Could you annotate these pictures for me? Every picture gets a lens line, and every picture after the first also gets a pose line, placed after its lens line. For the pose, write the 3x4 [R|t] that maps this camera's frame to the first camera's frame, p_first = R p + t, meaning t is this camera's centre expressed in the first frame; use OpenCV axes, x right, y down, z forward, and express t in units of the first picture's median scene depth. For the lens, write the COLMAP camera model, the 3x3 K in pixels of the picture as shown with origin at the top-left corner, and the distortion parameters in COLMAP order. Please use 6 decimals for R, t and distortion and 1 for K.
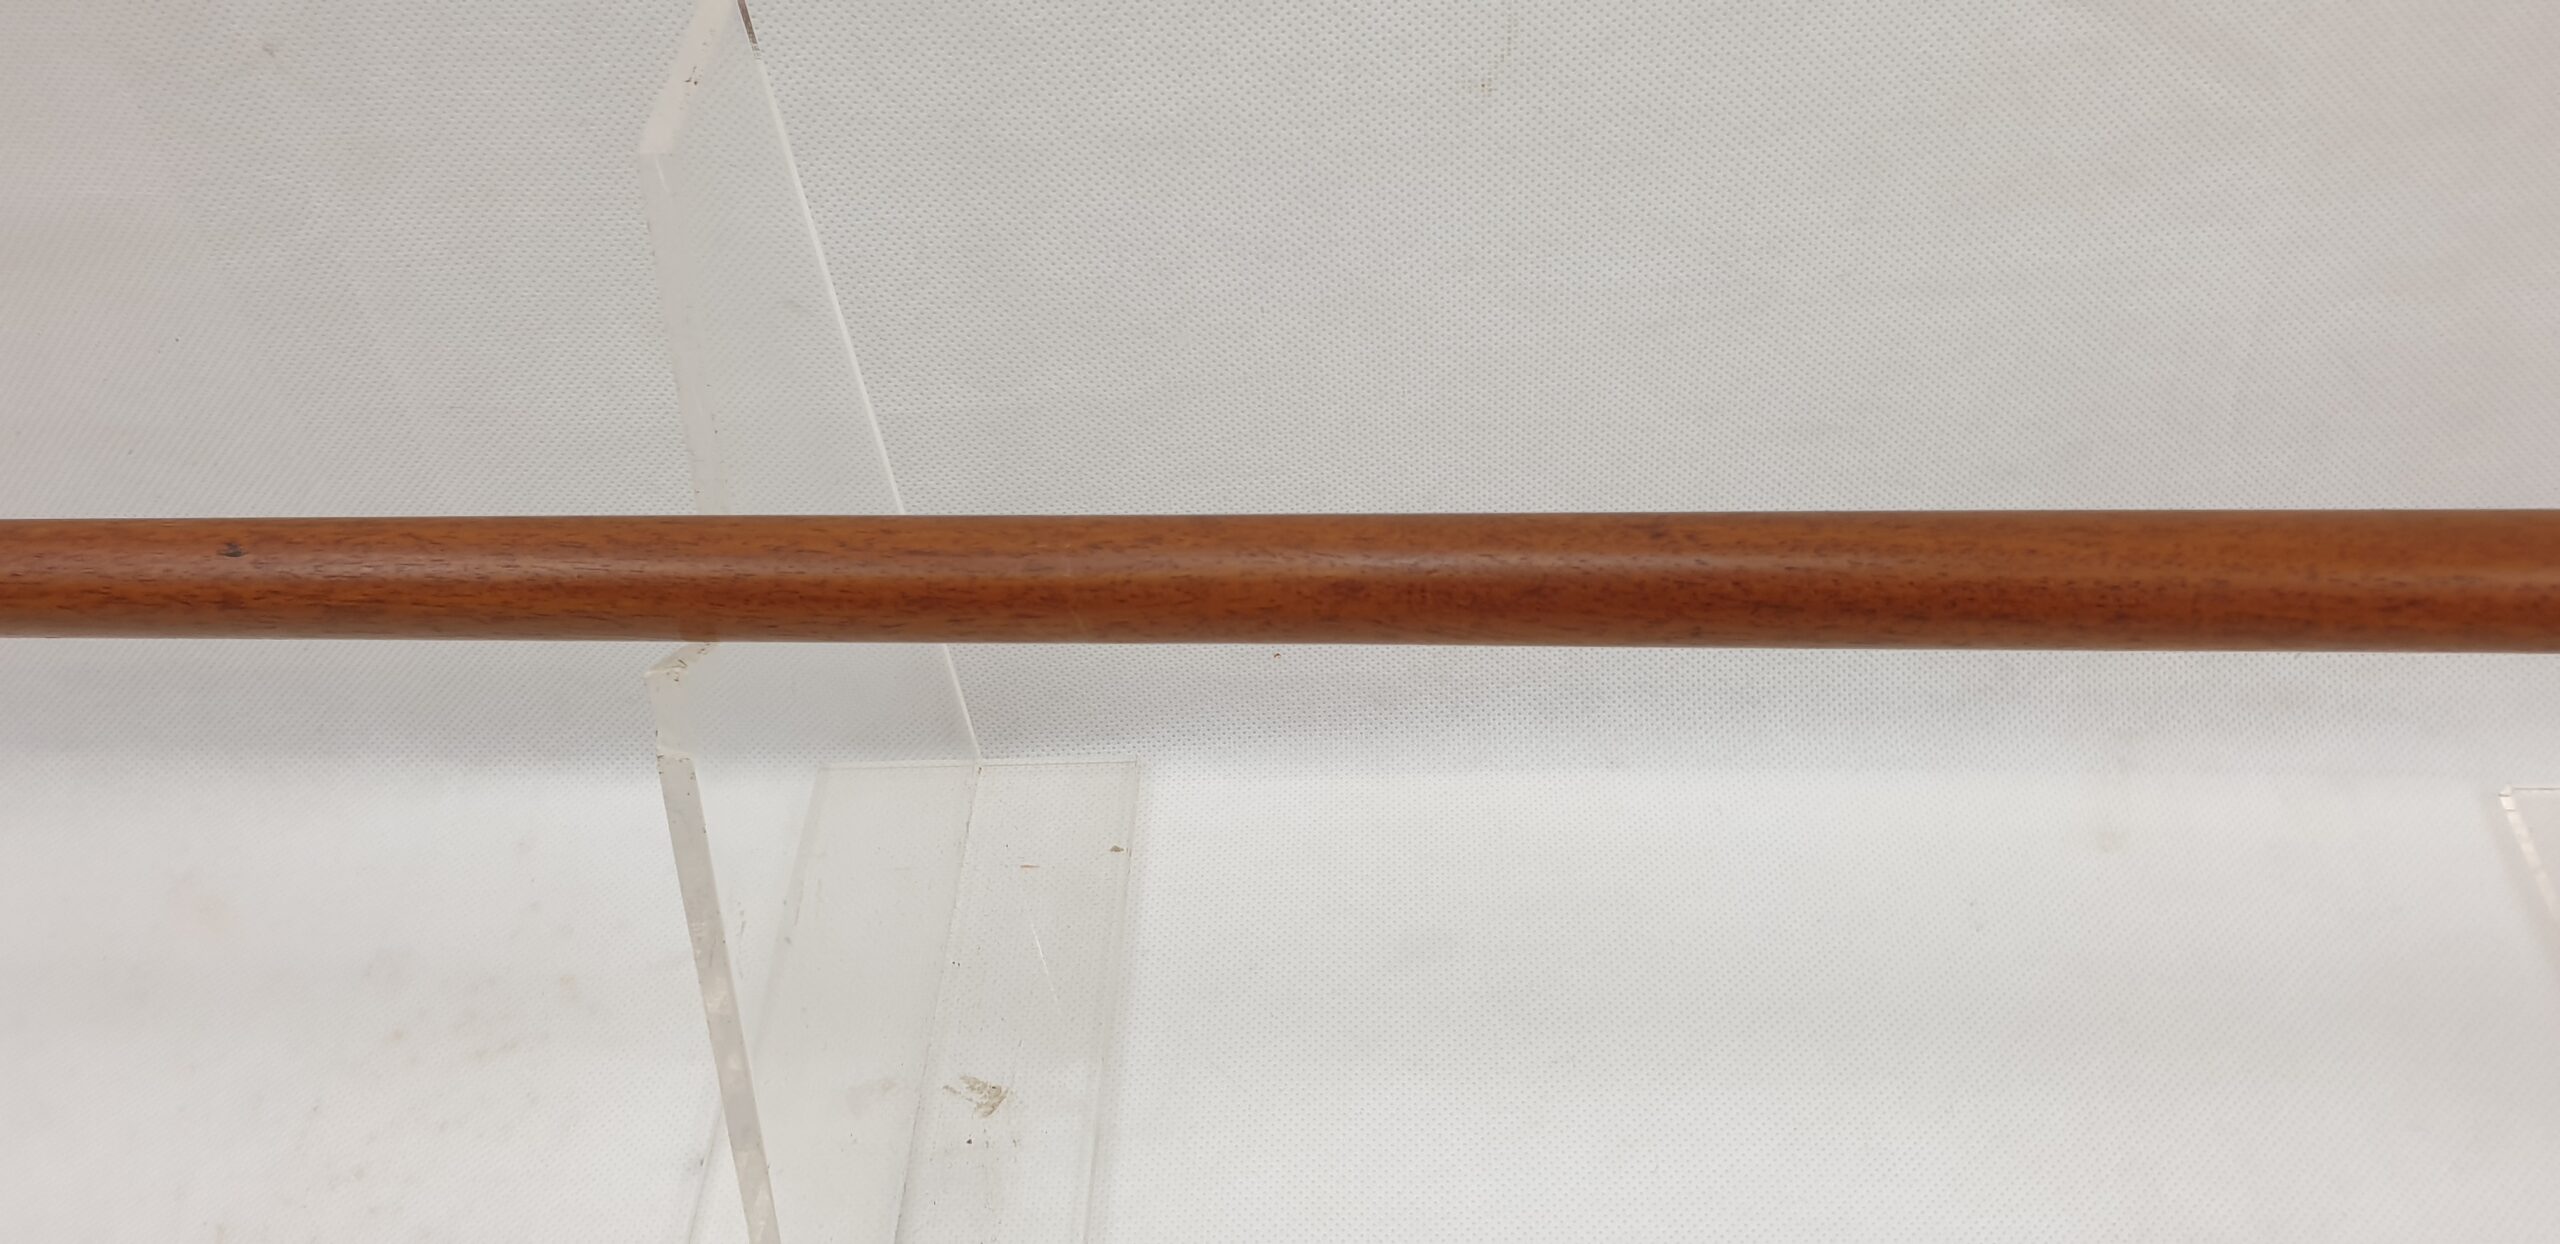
lens RADIAL K [[2212.8, 0, 1274.4], [0, 2212.8, 566.3], [0, 0, 1]] dist [-0.030182, -0.000437]
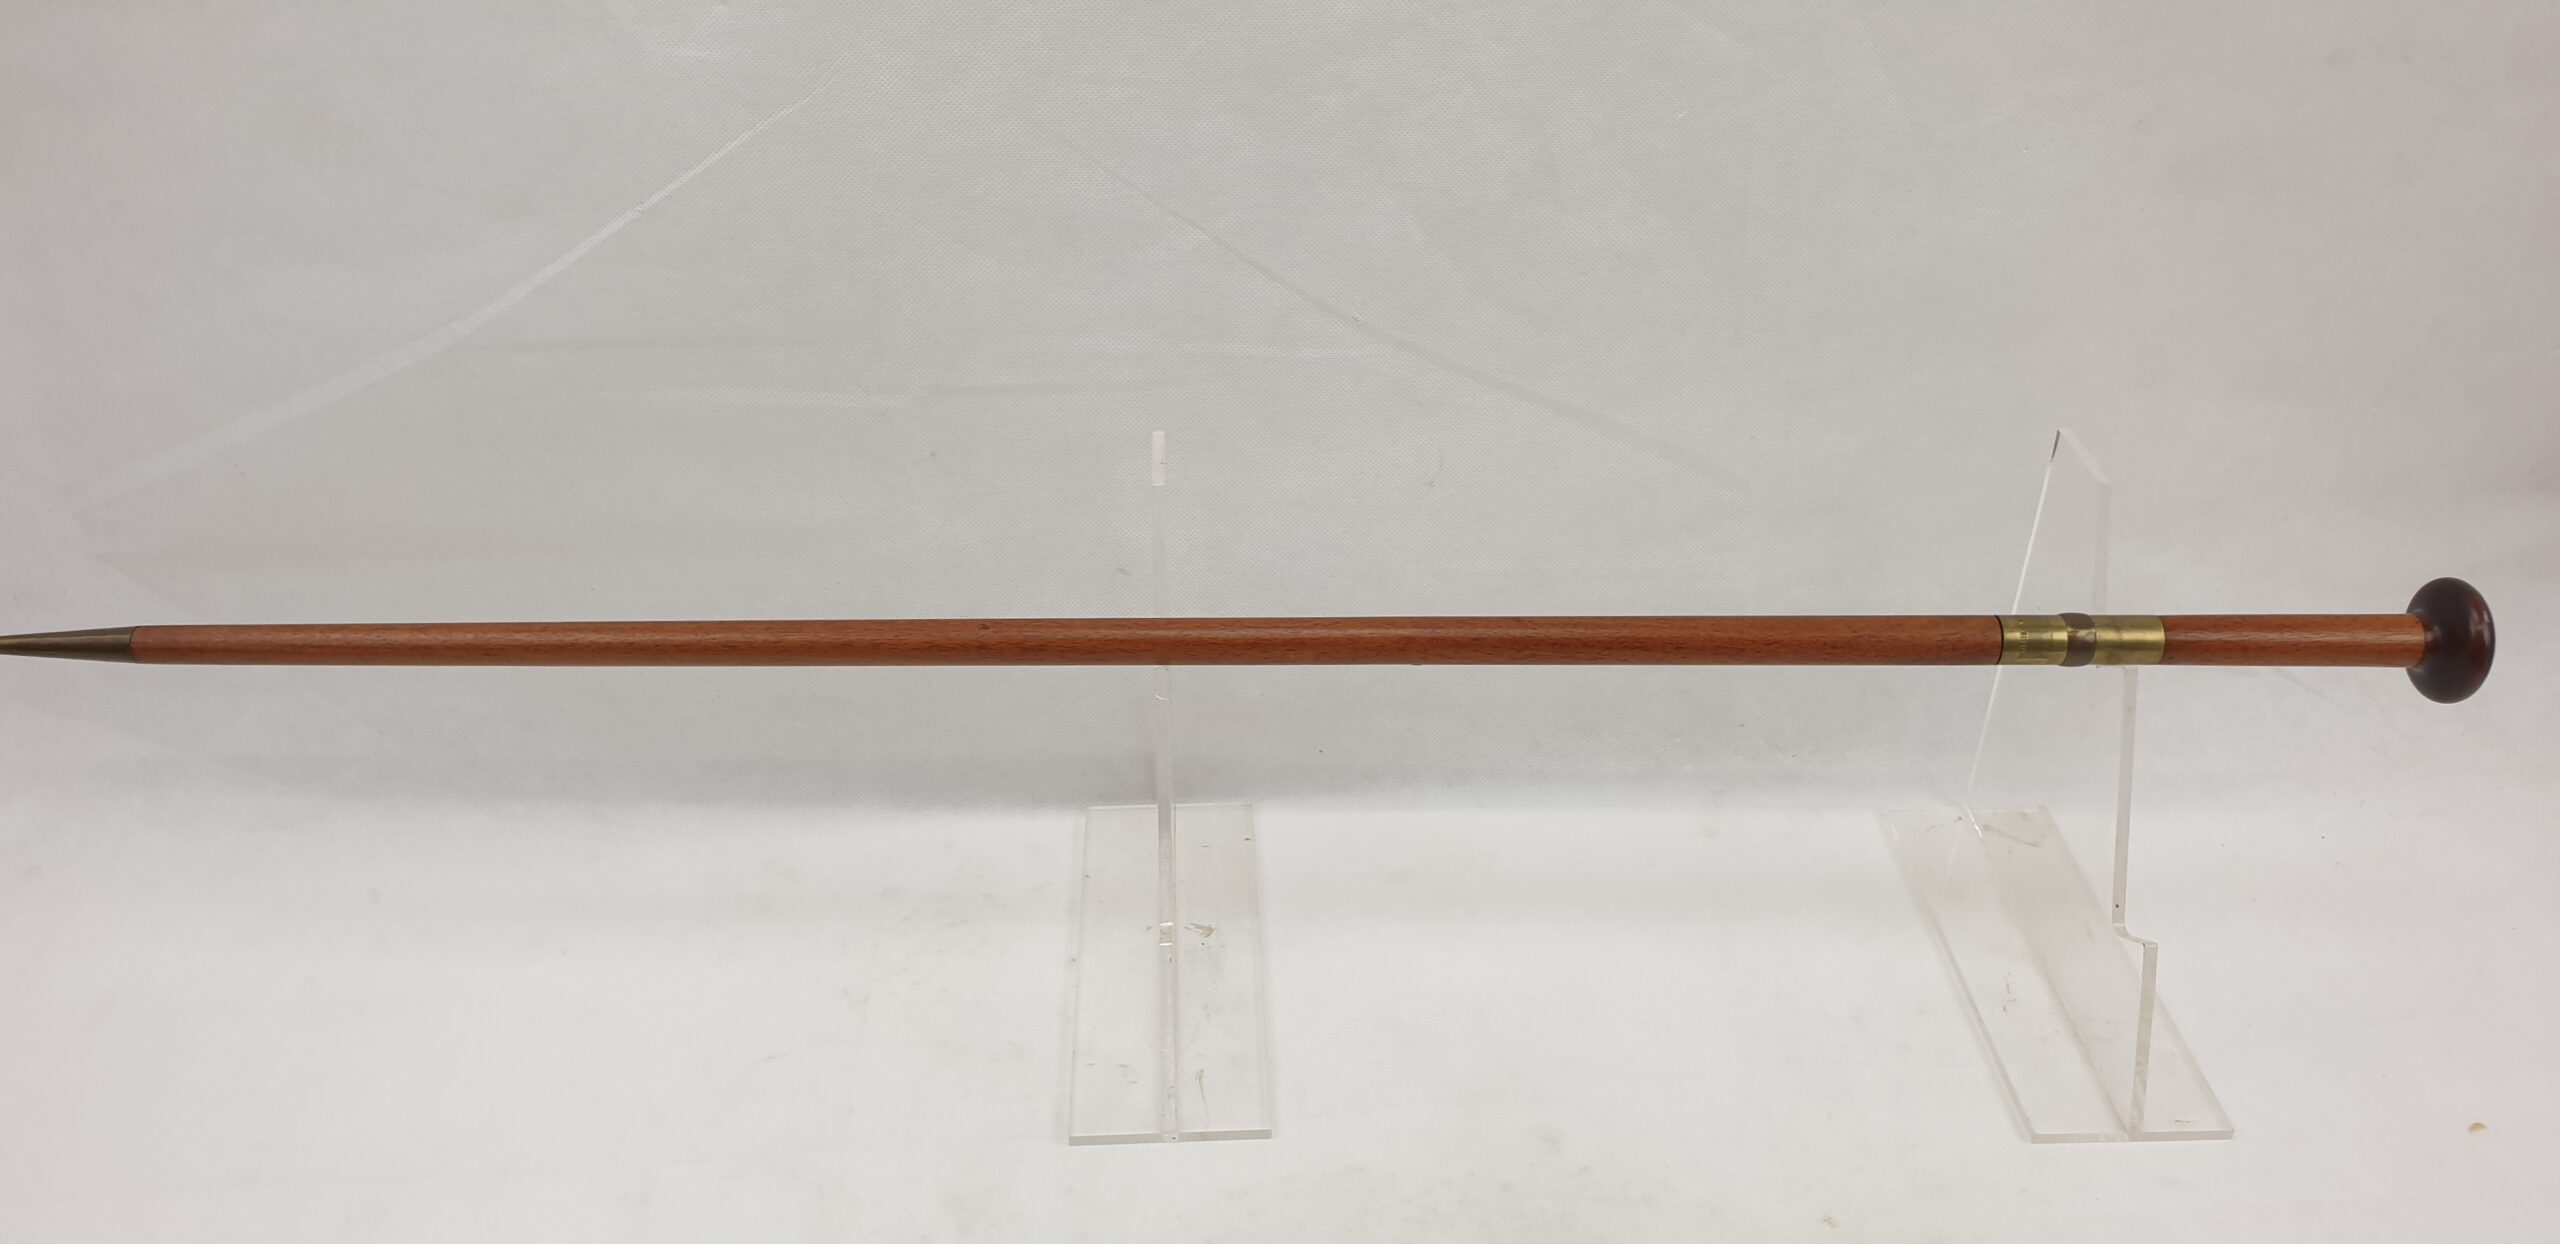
lens RADIAL K [[2186.0, 0, 1280.0], [0, 2186.0, 622.0], [0, 0, 1]] dist [0.057032, -0.106235]
pose [[0.993588, 0.018982, 0.111453, -0.300932], [0.003270, 0.980568, -0.196154, 0.363064], [-0.113011, 0.195261, 0.974218, -1.152535]]
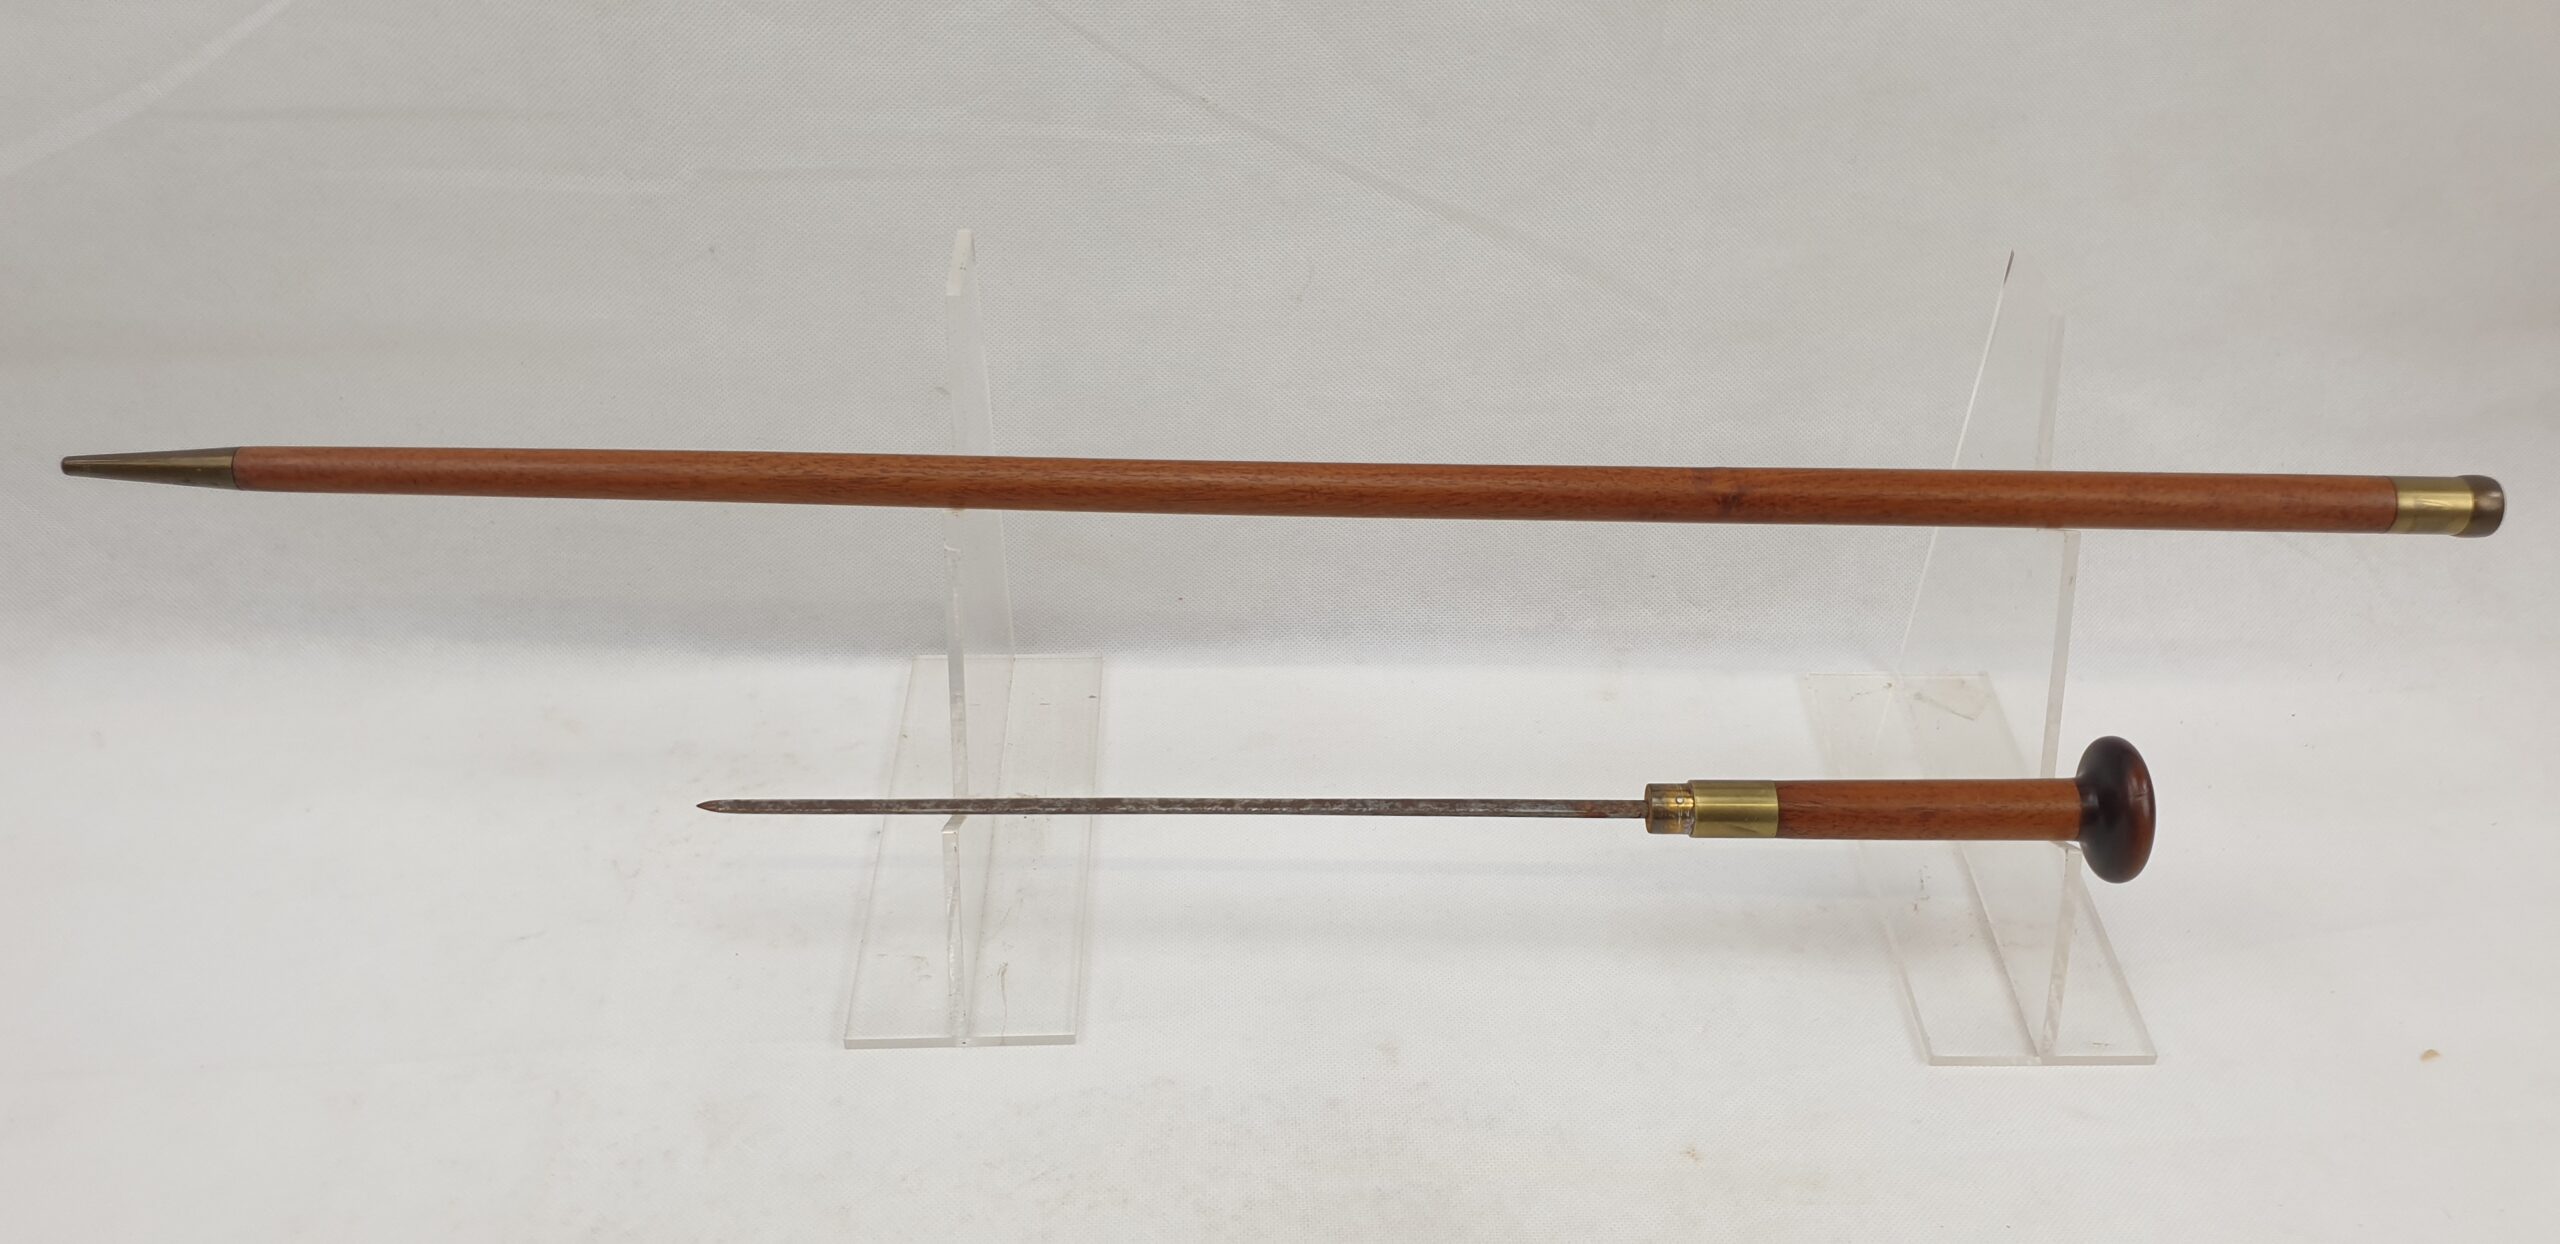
lens RADIAL K [[2163.0, 0, 1338.8], [0, 2163.0, 659.2], [0, 0, 1]] dist [0.127523, -0.309532]
pose [[0.992002, 0.025930, 0.123532, -0.100619], [-0.015218, 0.996102, -0.086881, 0.276978], [-0.125303, 0.084307, 0.988530, -0.913485]]
